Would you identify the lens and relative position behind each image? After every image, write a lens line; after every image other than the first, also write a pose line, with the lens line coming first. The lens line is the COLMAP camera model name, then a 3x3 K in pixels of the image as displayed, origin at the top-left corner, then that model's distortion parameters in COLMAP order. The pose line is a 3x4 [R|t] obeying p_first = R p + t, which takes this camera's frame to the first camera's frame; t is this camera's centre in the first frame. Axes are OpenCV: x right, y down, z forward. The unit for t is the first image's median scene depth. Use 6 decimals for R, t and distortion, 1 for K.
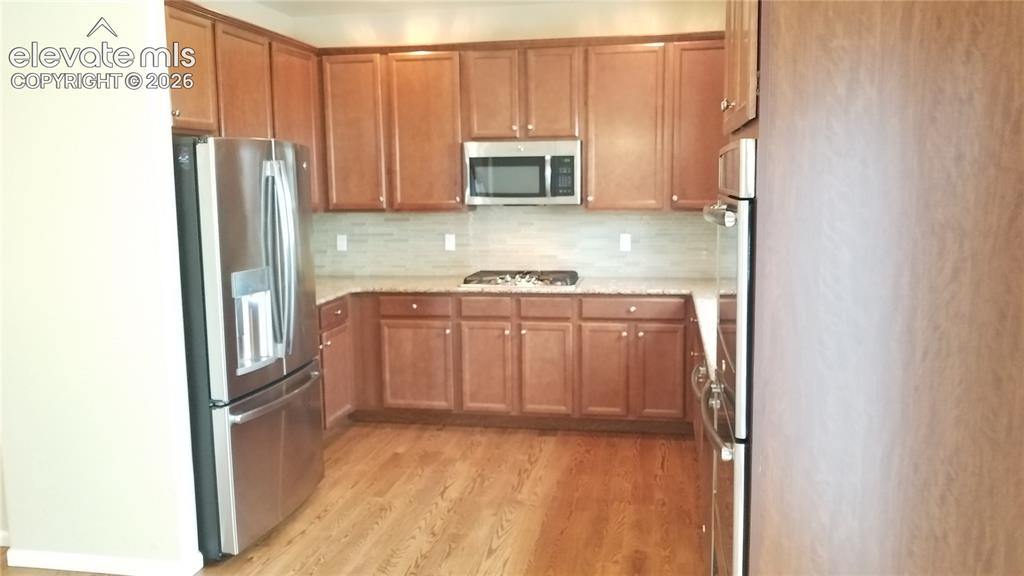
lens RADIAL K [[801.9, 0, 514.3], [0, 801.9, 291.6], [0, 0, 1]] dist [-0.002318, -0.004745]
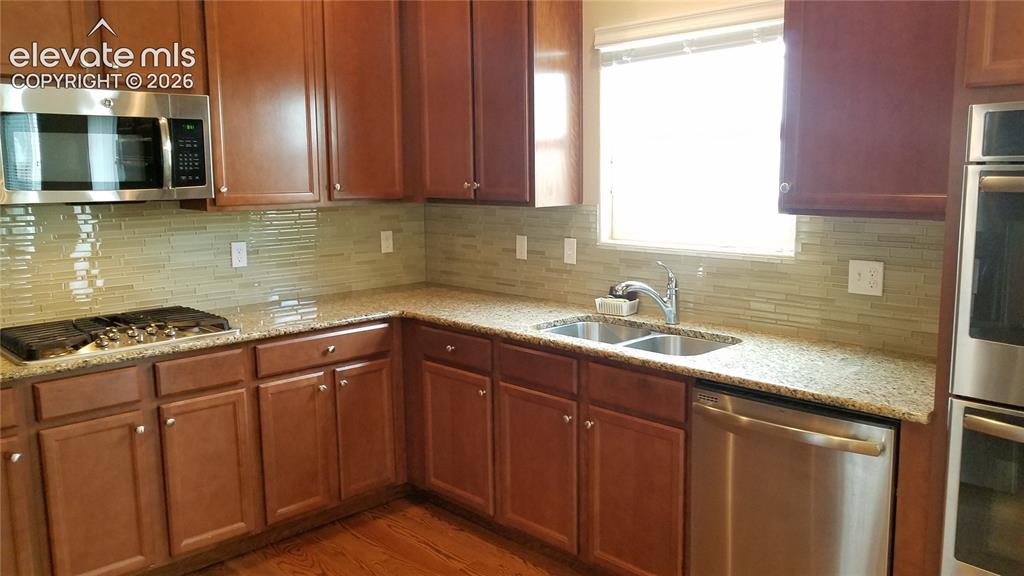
lens RADIAL K [[801.9, 0, 512.6], [0, 801.9, 285.9], [0, 0, 1]] dist [-0.002318, -0.004745]
pose [[0.578047, -0.110789, 0.808447, -0.301290], [0.113853, 0.992000, 0.054537, -0.049699], [-0.808022, 0.060519, 0.586036, 0.453991]]
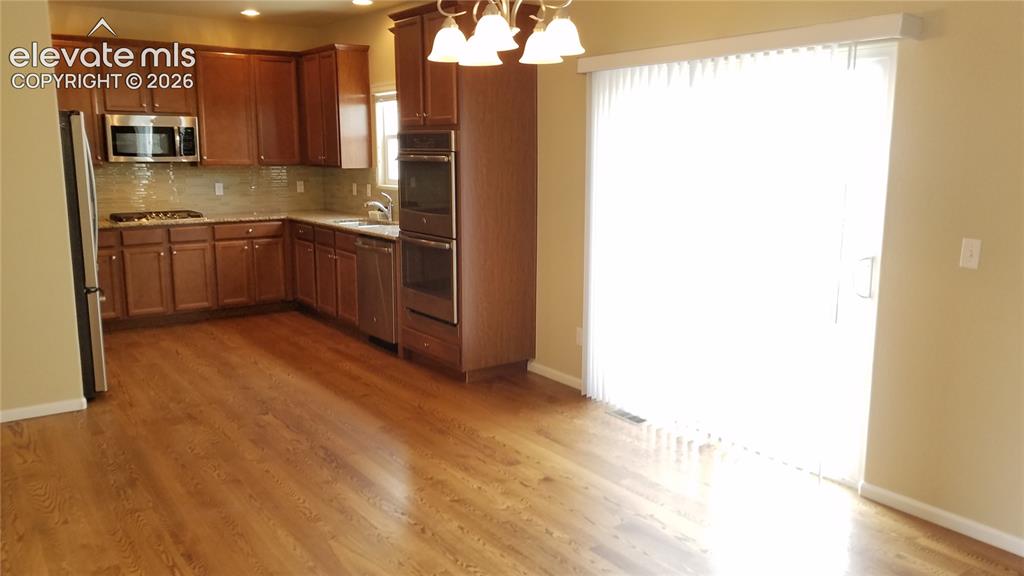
lens RADIAL K [[801.9, 0, 513.3], [0, 801.9, 290.5], [0, 0, 1]] dist [-0.002318, -0.004745]
pose [[0.688785, -0.111541, 0.716334, -0.591866], [0.086785, 0.993674, 0.071278, 0.067674], [-0.719753, 0.013072, 0.694107, -0.401473]]
